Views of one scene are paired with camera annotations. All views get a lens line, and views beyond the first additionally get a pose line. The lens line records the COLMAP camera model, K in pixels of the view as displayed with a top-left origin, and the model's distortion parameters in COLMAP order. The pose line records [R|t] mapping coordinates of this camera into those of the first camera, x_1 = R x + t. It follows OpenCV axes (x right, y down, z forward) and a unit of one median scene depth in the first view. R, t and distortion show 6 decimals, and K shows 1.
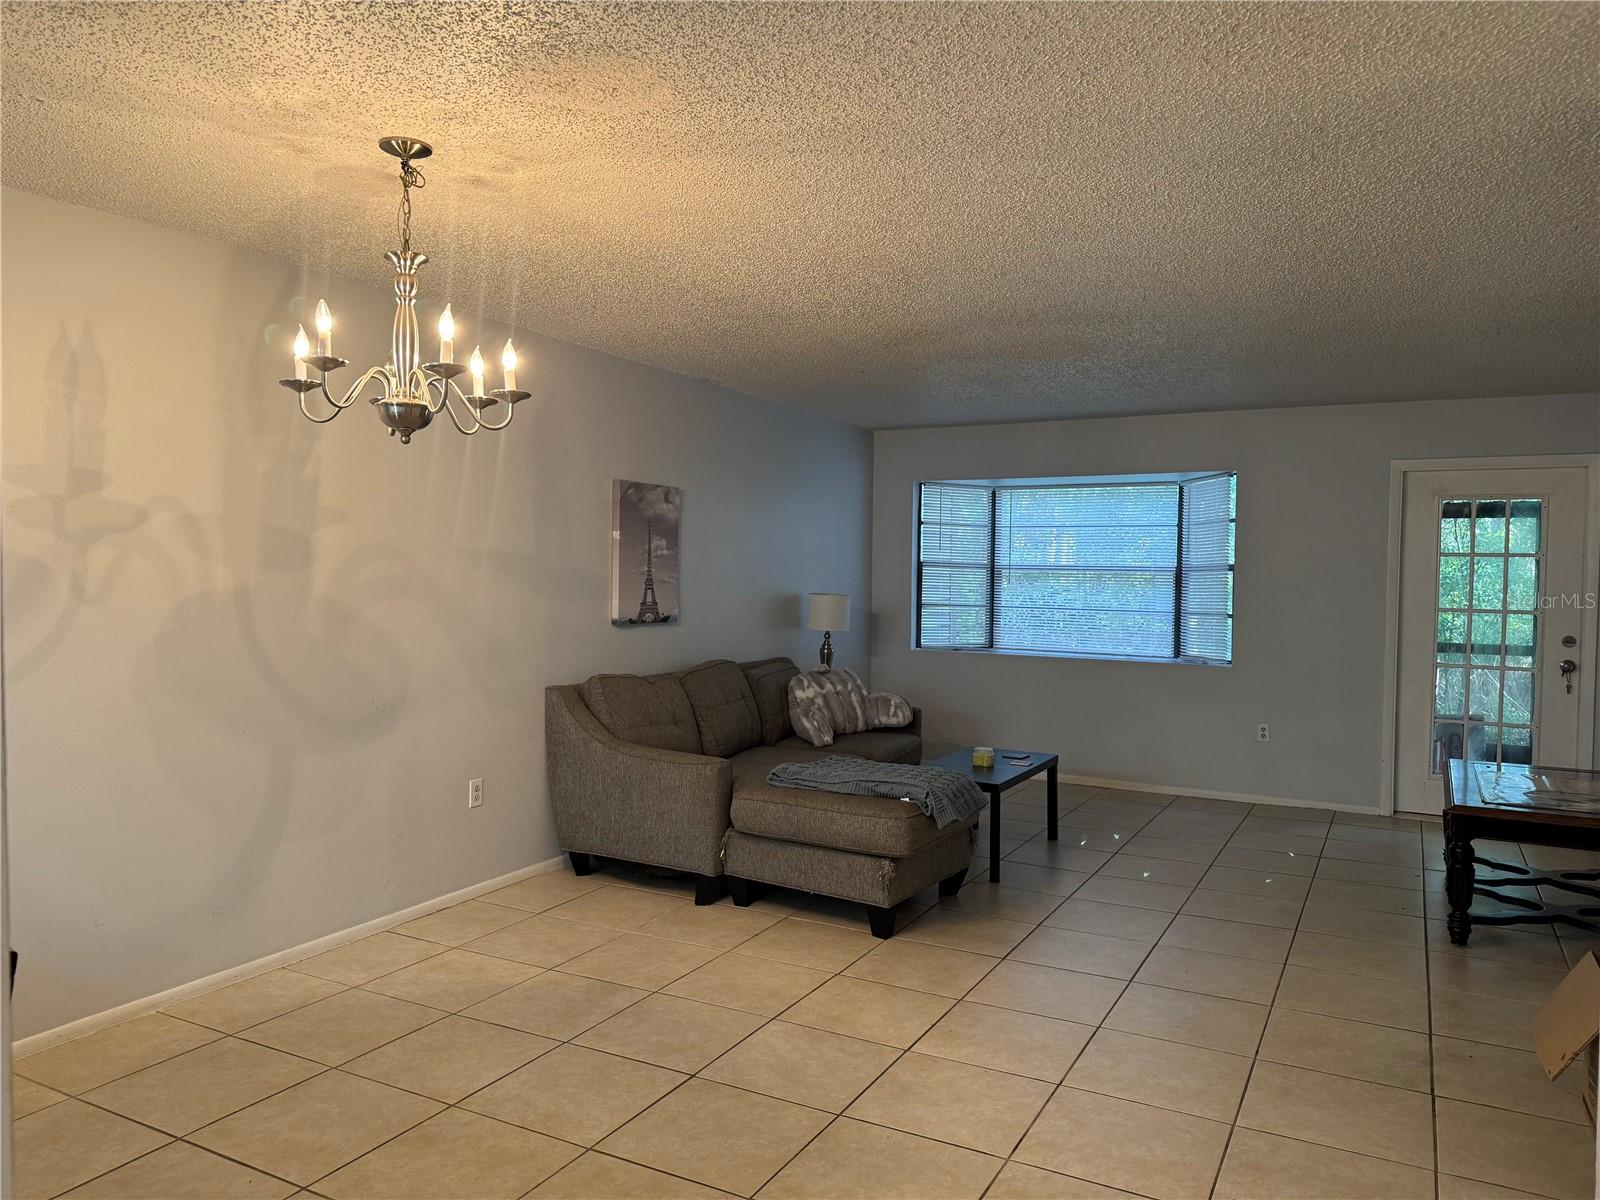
lens RADIAL K [[1114.2, 0, 811.6], [0, 1114.2, 599.3], [0, 0, 1]] dist [0.111759, -0.149002]
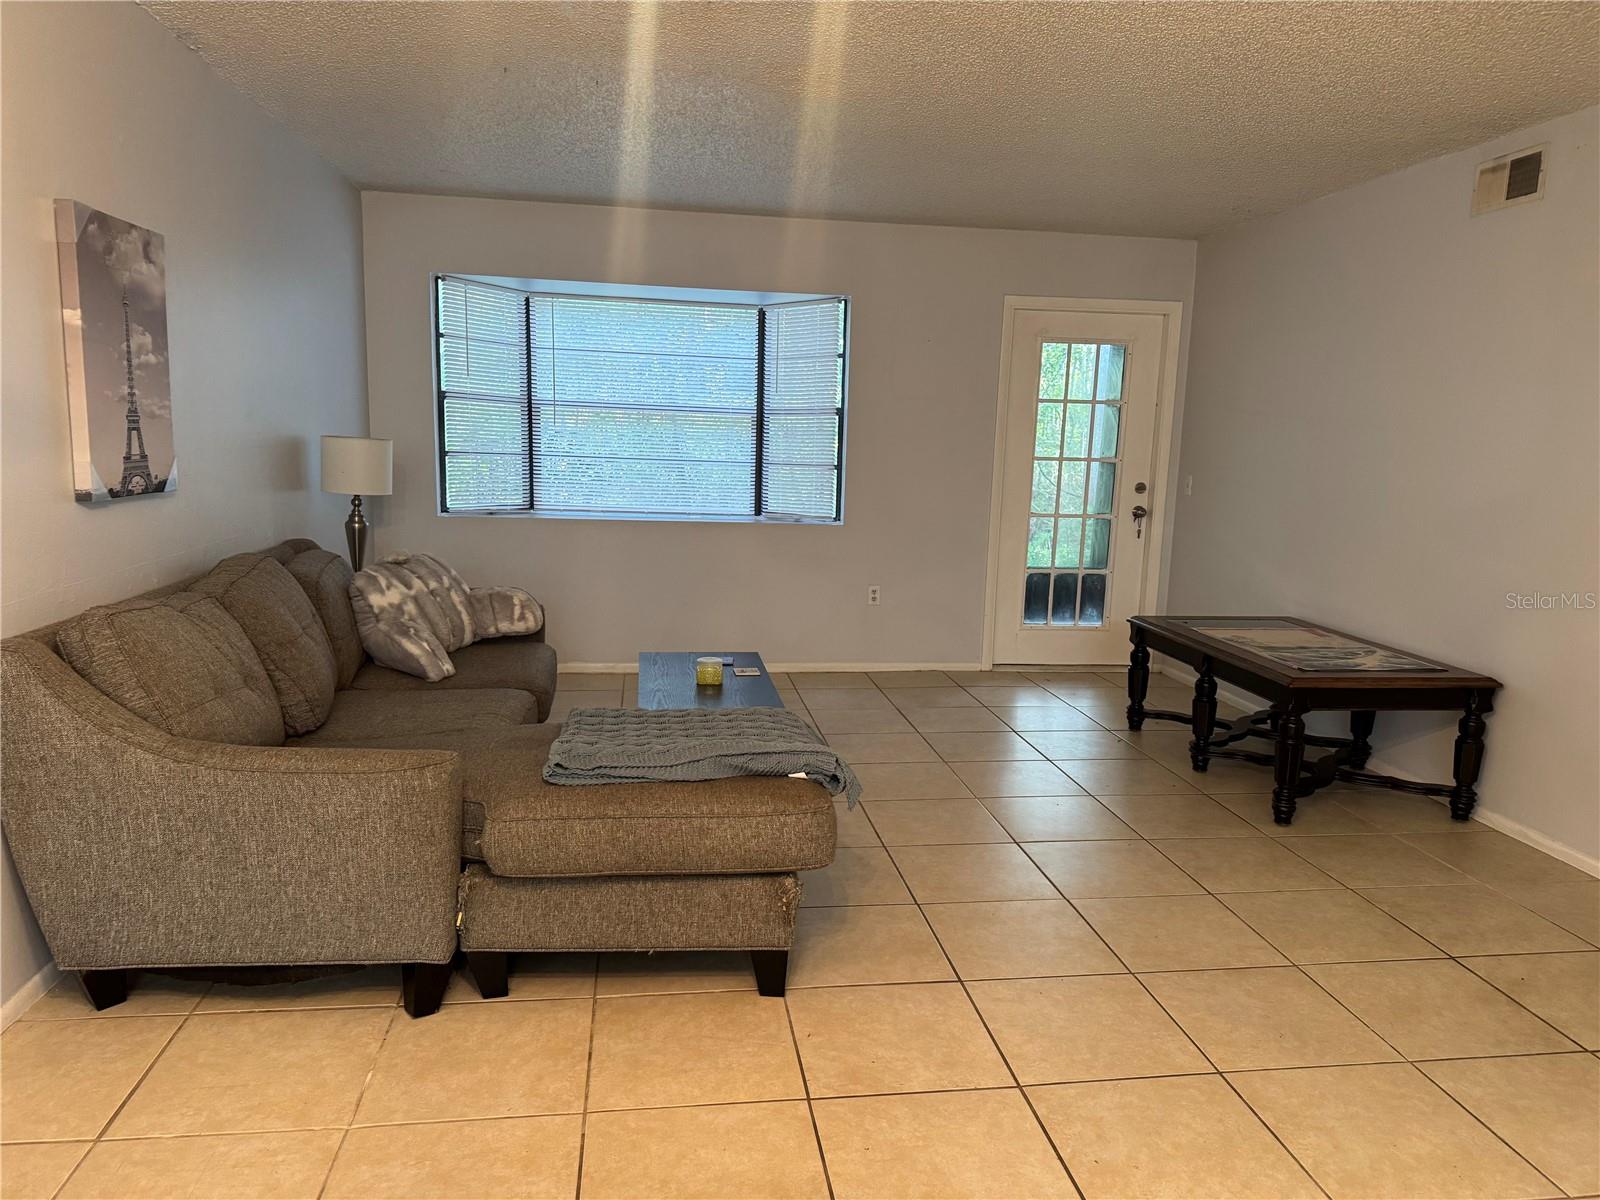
lens RADIAL K [[1114.2, 0, 811.6], [0, 1114.2, 599.3], [0, 0, 1]] dist [0.111759, -0.149002]
pose [[0.805674, -0.080894, 0.586810, -0.186959], [-0.002929, 0.990075, 0.140507, -0.005598], [-0.592353, -0.114921, 0.797441, 0.345854]]
